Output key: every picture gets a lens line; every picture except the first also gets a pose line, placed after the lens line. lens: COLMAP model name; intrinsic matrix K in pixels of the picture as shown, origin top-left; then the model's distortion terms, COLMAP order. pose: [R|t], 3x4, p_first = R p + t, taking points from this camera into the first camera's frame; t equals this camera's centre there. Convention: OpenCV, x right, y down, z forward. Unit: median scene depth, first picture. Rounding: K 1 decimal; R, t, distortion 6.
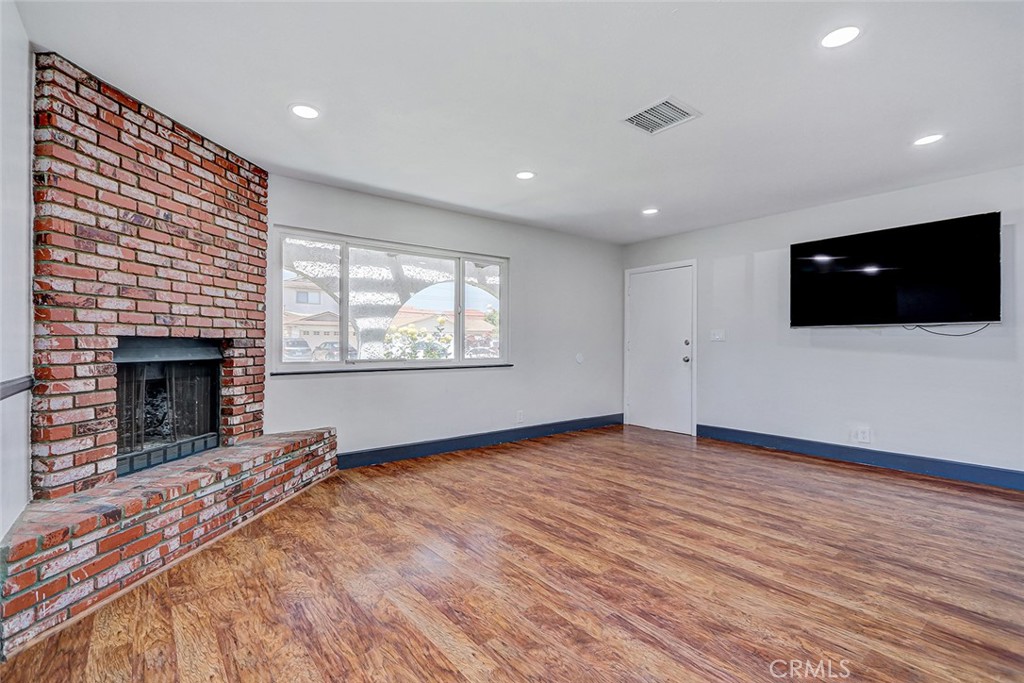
lens RADIAL K [[471.1, 0, 499.6], [0, 471.1, 340.5], [0, 0, 1]] dist [0.000436, -0.000784]
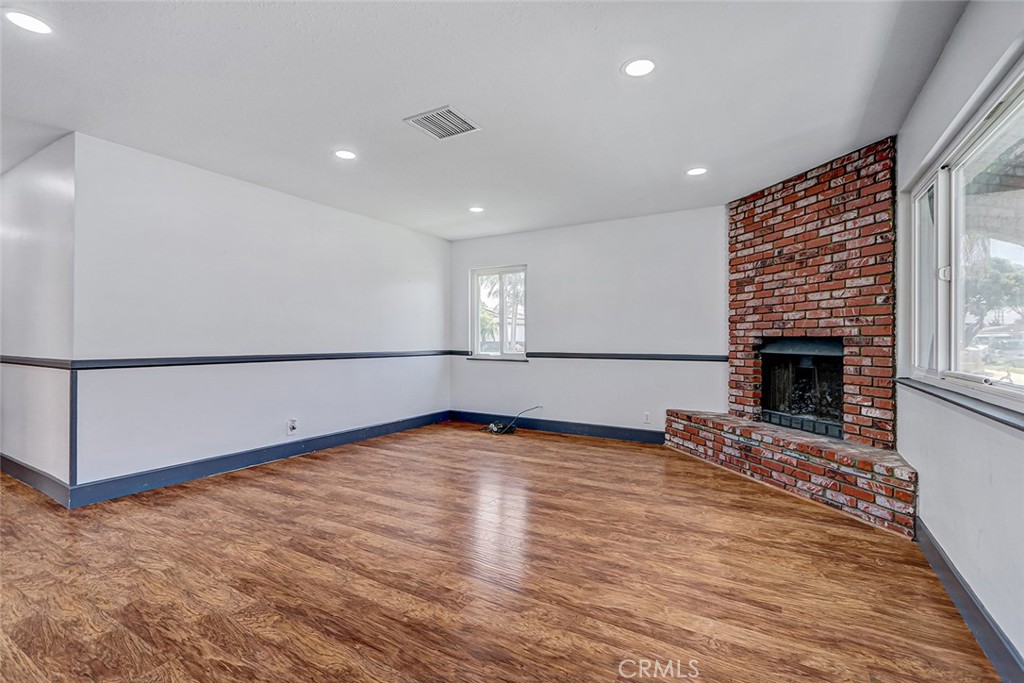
lens RADIAL K [[472.4, 0, 505.7], [0, 472.4, 339.3], [0, 0, 1]] dist [0.001049, 0.000211]
pose [[-0.929502, -0.003211, -0.368804, 0.595630], [-0.001411, 0.999986, -0.005149, 0.009218], [0.368815, -0.004265, -0.929493, 2.027680]]
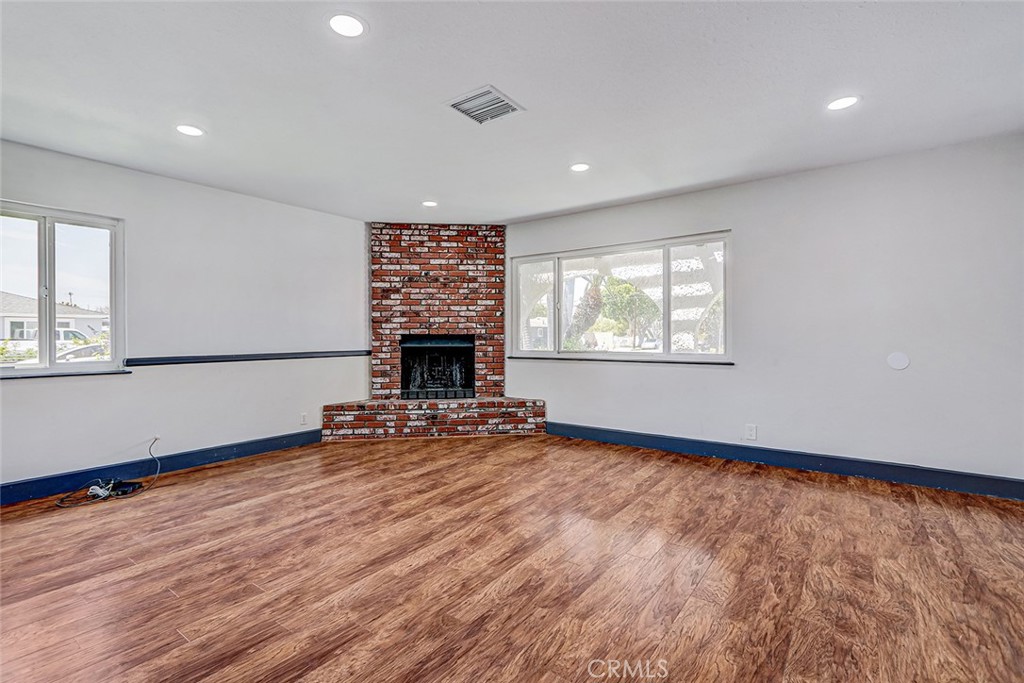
lens RADIAL K [[469.2, 0, 499.2], [0, 469.2, 333.9], [0, 0, 1]] dist [0.002041, -0.000124]
pose [[0.266875, -0.007093, -0.963705, 1.286456], [0.009722, 0.999942, -0.004667, 0.002998], [0.963682, -0.008124, 0.266929, 0.766503]]
